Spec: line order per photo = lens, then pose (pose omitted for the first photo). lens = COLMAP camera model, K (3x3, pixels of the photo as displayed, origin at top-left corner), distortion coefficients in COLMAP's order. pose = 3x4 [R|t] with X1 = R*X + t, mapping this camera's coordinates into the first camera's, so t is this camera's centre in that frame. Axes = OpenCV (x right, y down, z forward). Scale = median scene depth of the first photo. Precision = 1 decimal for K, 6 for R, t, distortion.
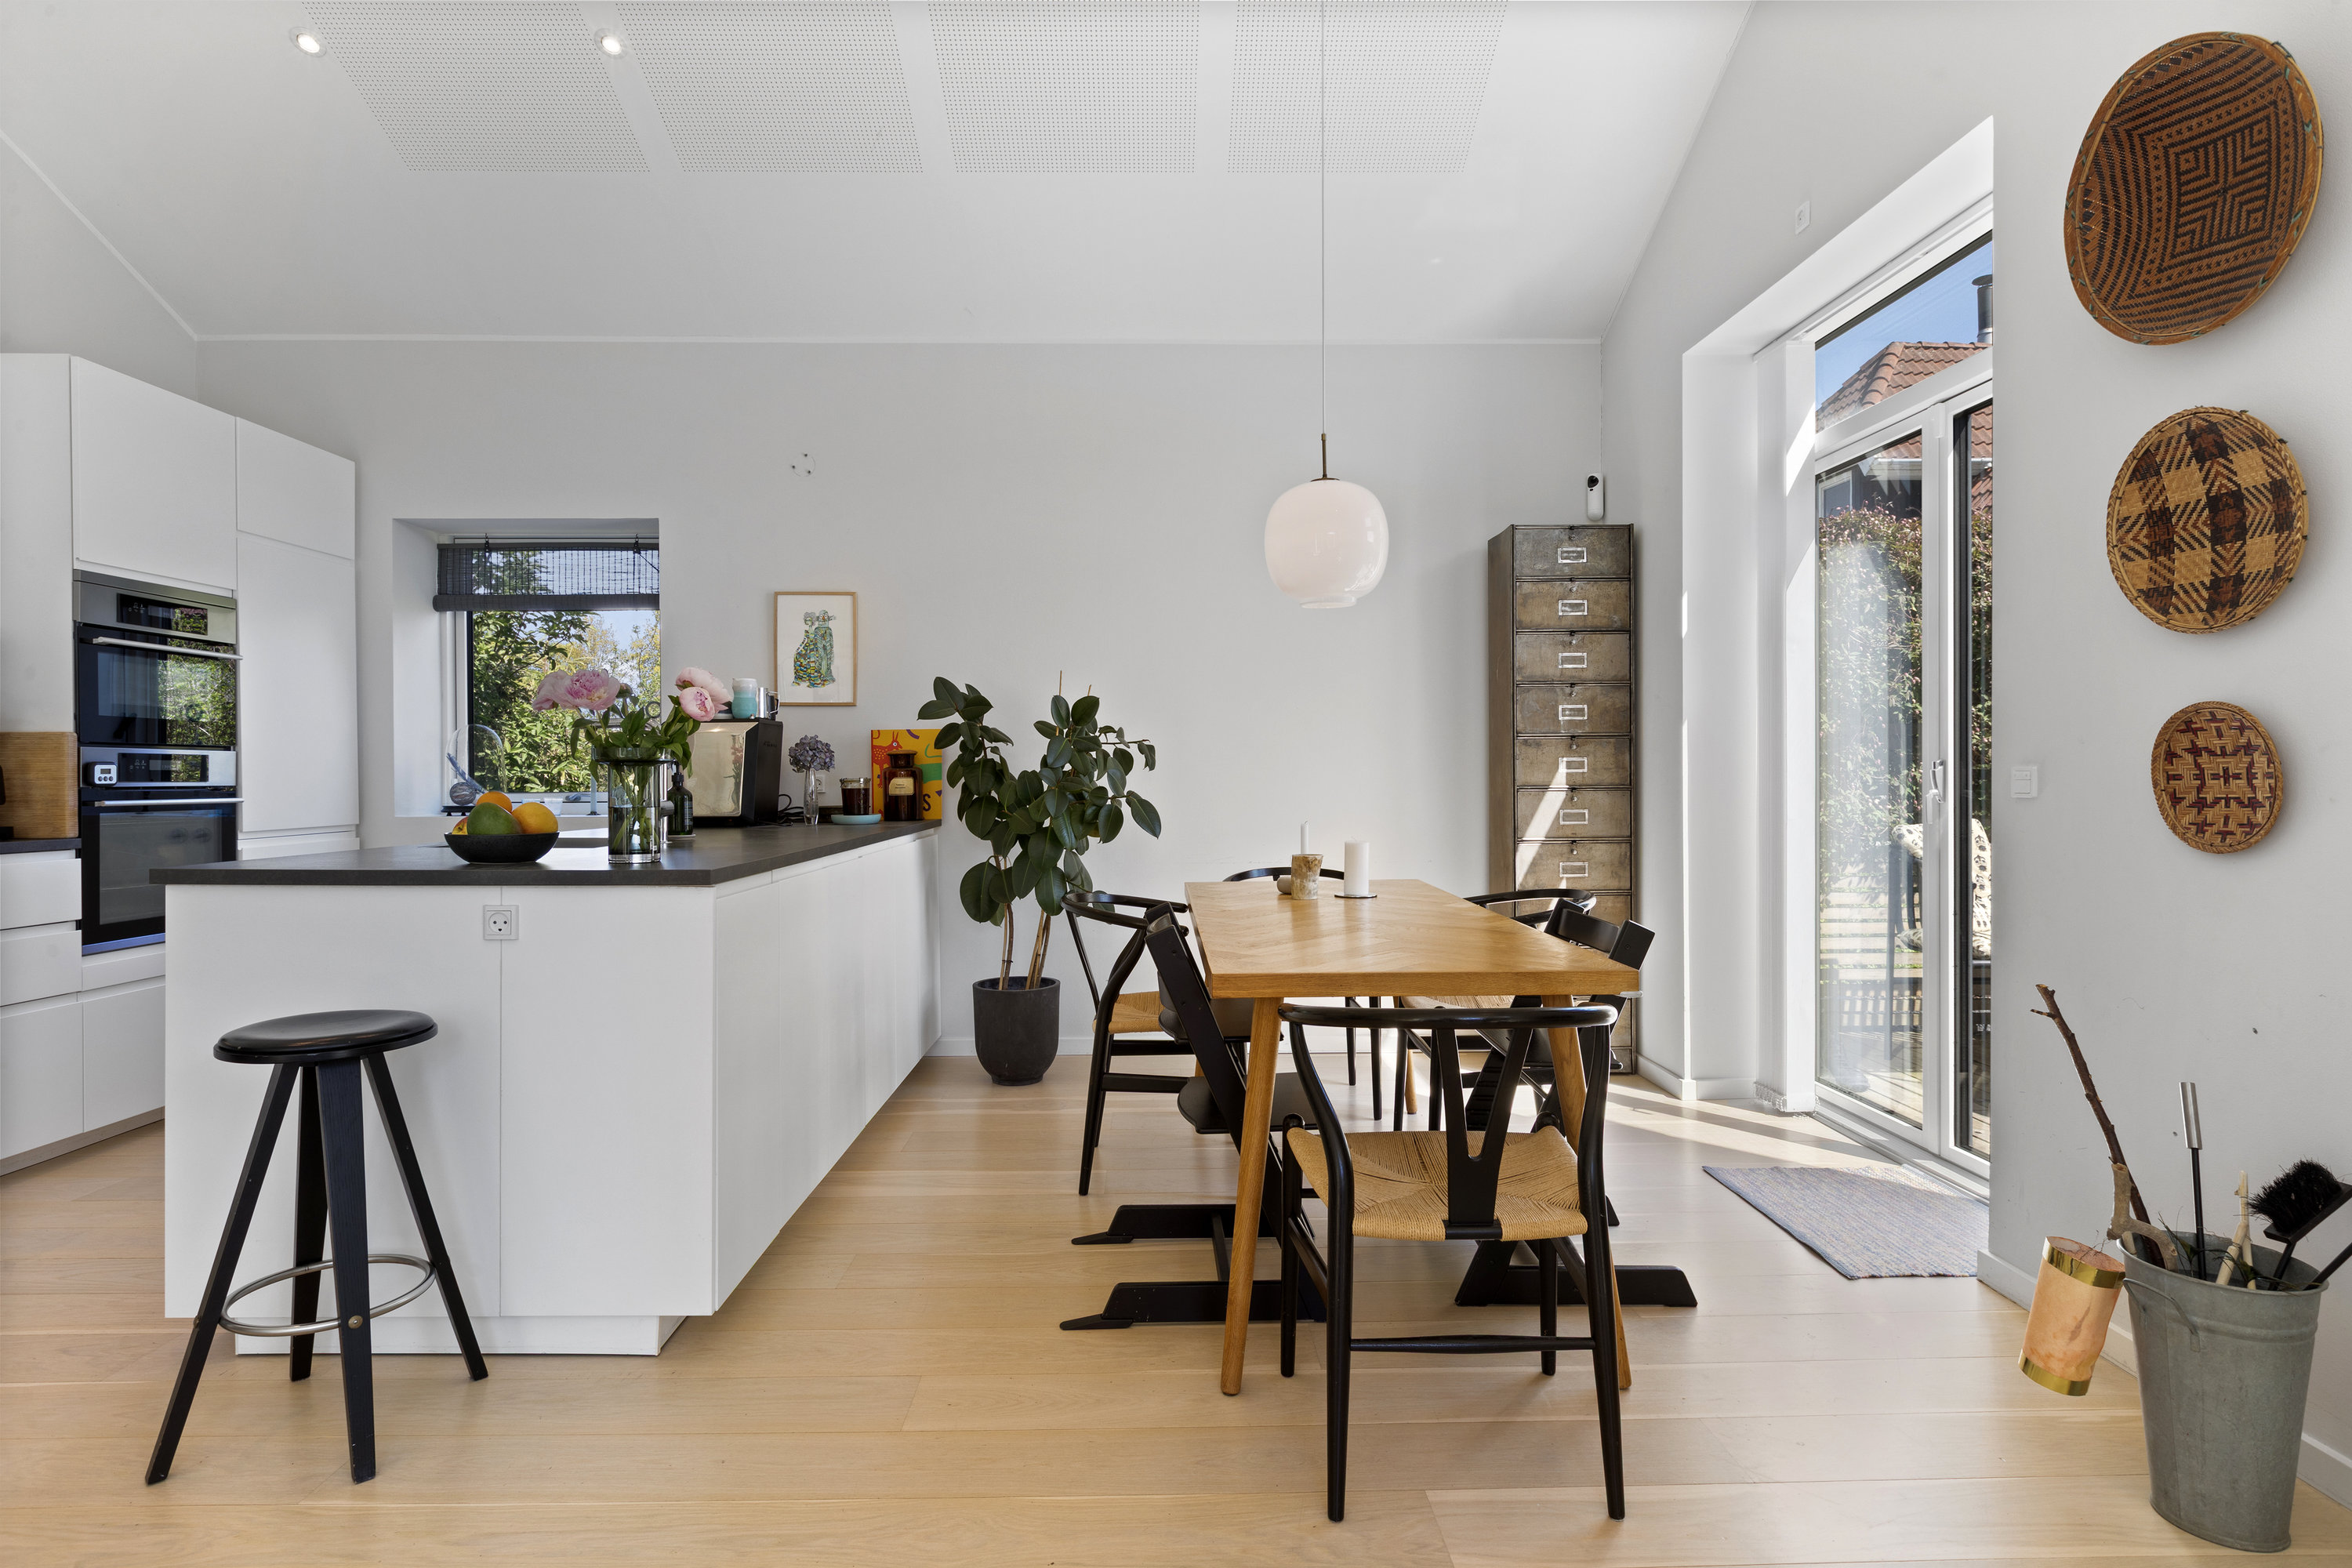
lens RADIAL K [[1208.0, 0, 1173.8], [0, 1208.0, 782.6], [0, 0, 1]] dist [-0.006586, 0.000663]
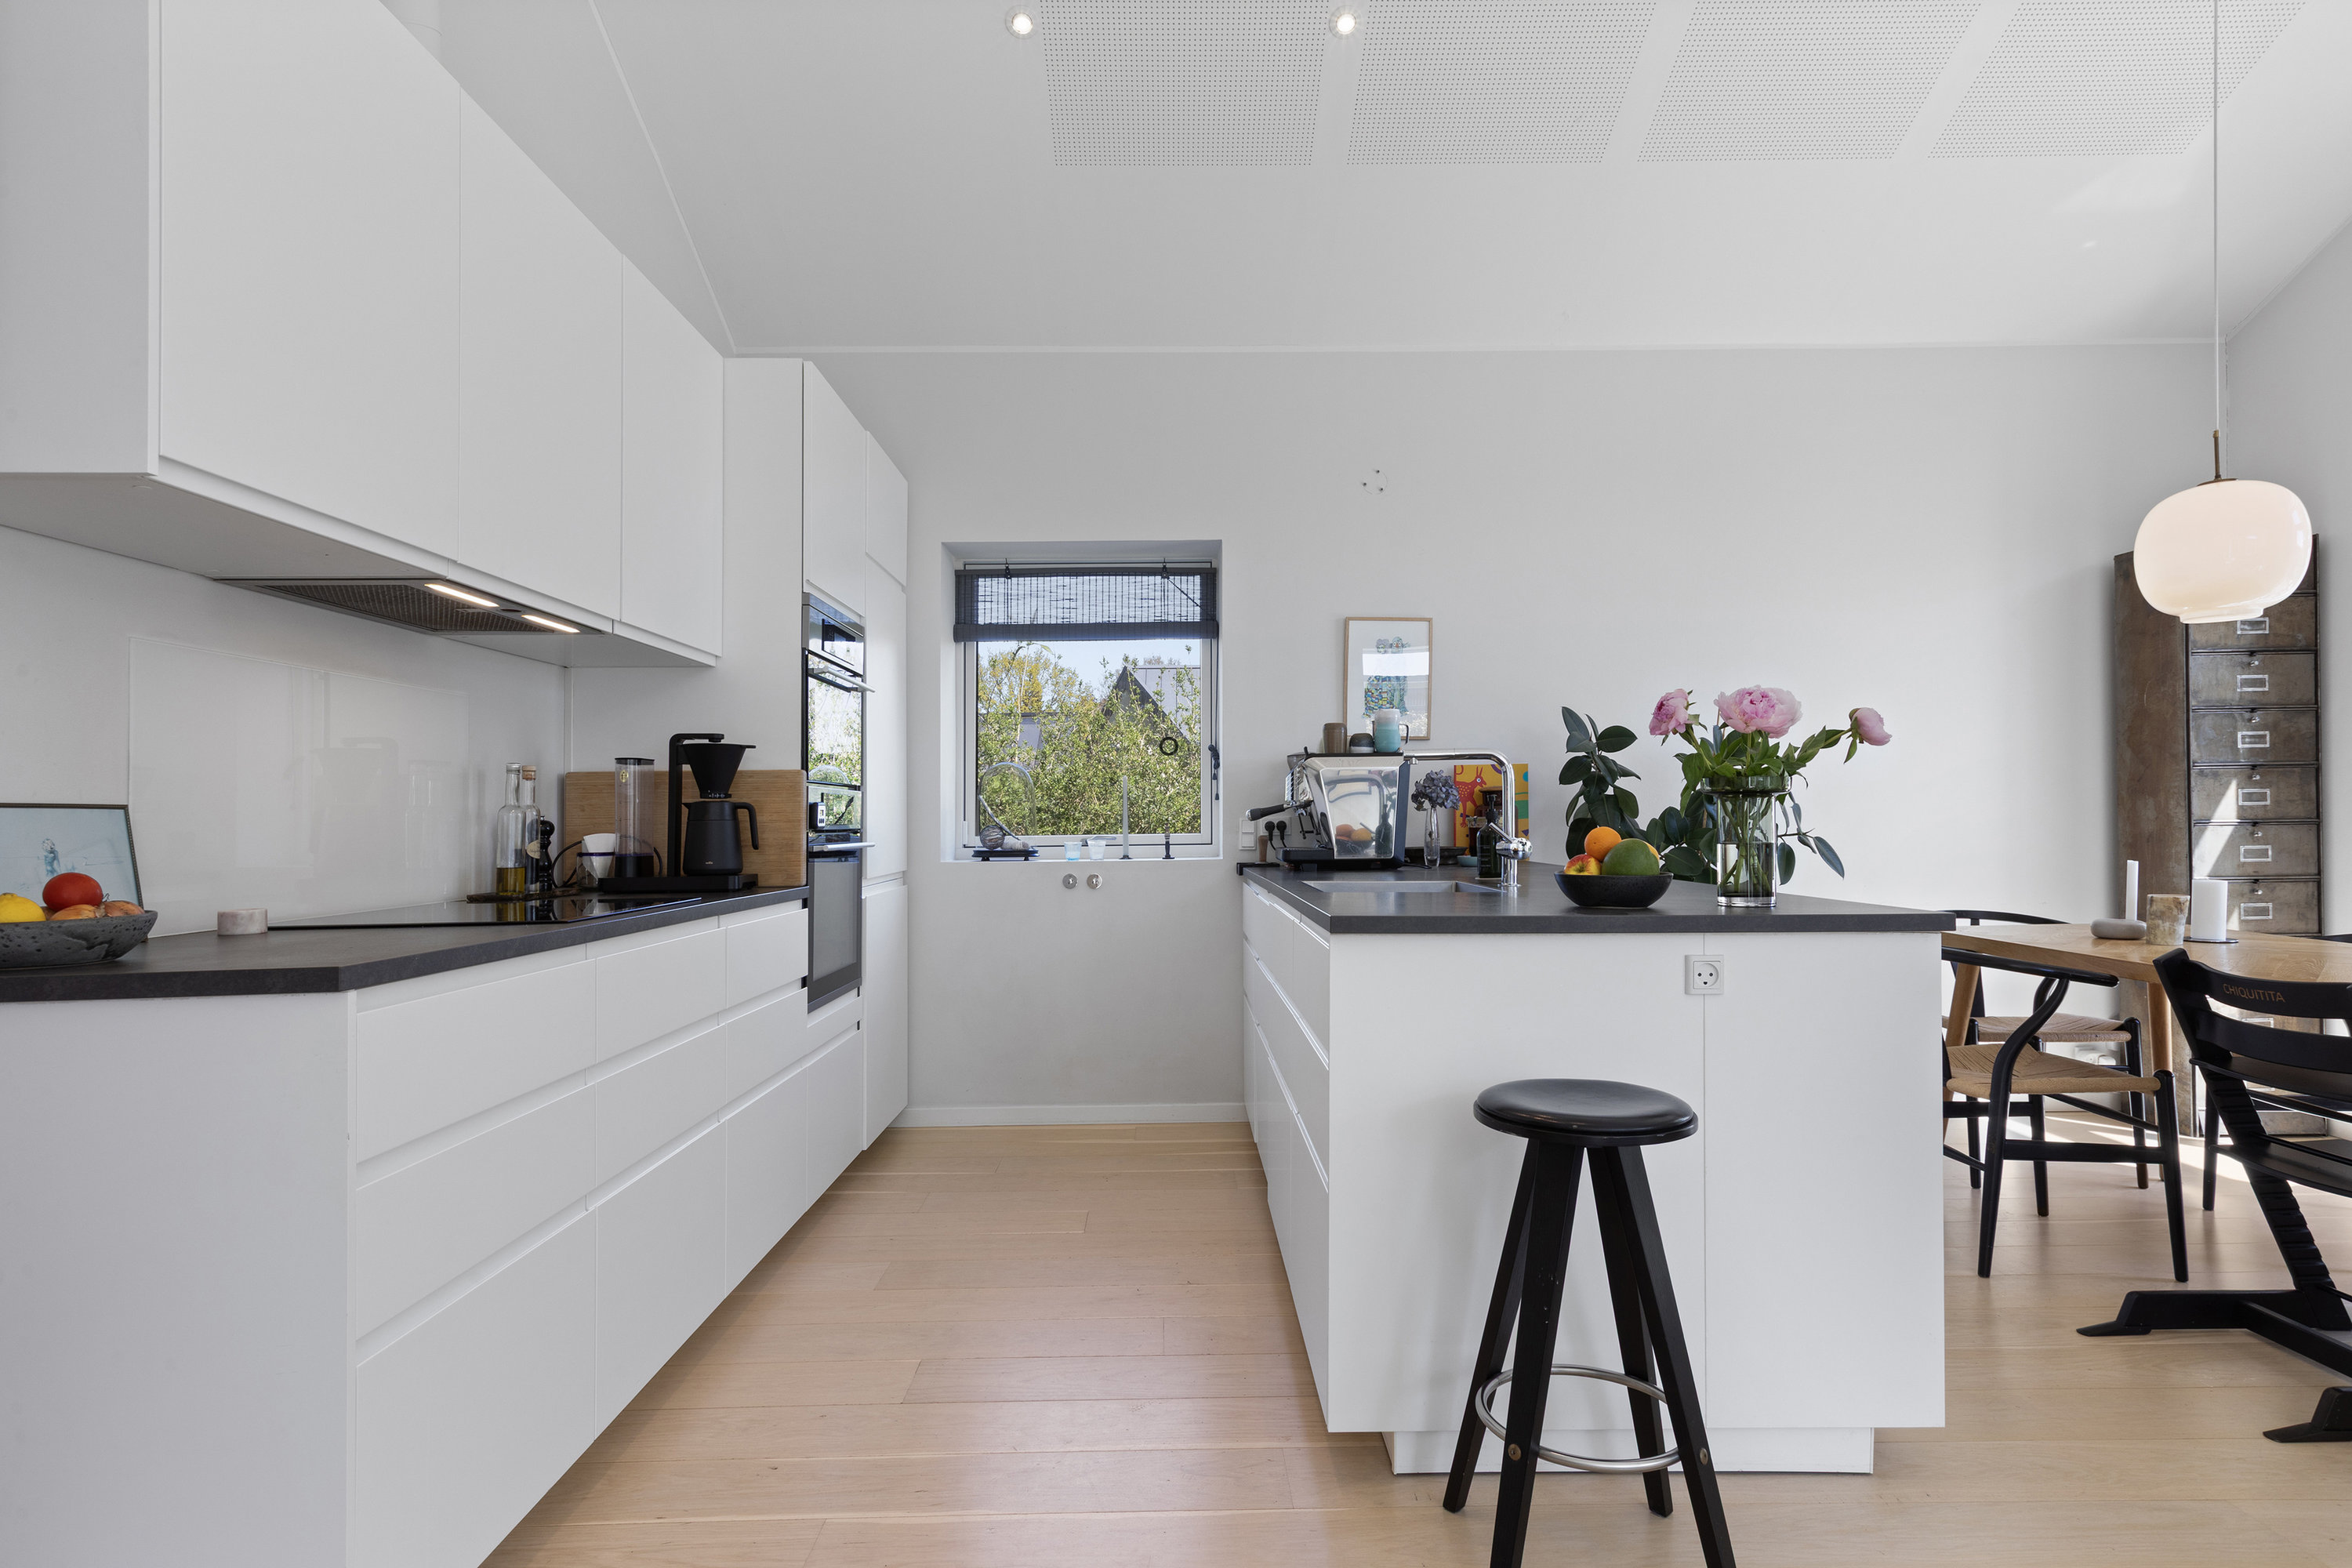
lens RADIAL K [[1247.8, 0, 1180.1], [0, 1247.8, 801.0], [0, 0, 1]] dist [-0.004683, 0.000067]
pose [[0.999878, -0.007351, -0.013801, -0.474214], [0.007051, 0.999741, -0.021654, 0.003240], [0.013957, 0.021554, 0.999670, 0.043611]]
